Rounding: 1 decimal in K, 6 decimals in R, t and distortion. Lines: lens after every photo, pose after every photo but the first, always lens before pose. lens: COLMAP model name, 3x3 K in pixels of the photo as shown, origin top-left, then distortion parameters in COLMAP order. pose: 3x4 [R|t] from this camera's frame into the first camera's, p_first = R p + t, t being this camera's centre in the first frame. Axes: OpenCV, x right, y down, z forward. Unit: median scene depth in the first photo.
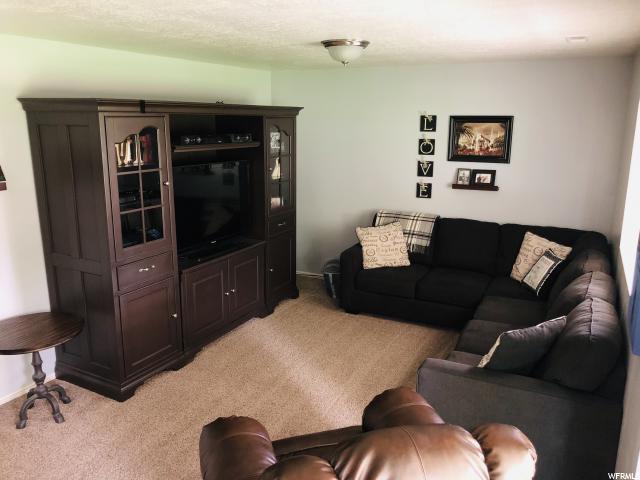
lens RADIAL K [[527.8, 0, 318.7], [0, 527.8, 241.6], [0, 0, 1]] dist [-0.013404, -0.010212]
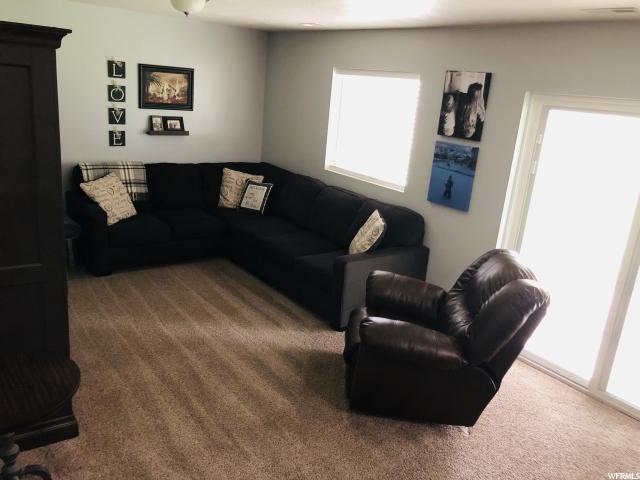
lens RADIAL K [[527.8, 0, 319.7], [0, 527.8, 238.9], [0, 0, 1]] dist [-0.013404, -0.010212]
pose [[0.418137, -0.219744, 0.881404, -0.586007], [0.116762, 0.975252, 0.187749, -0.057288], [-0.900848, 0.024410, 0.433447, 0.248846]]
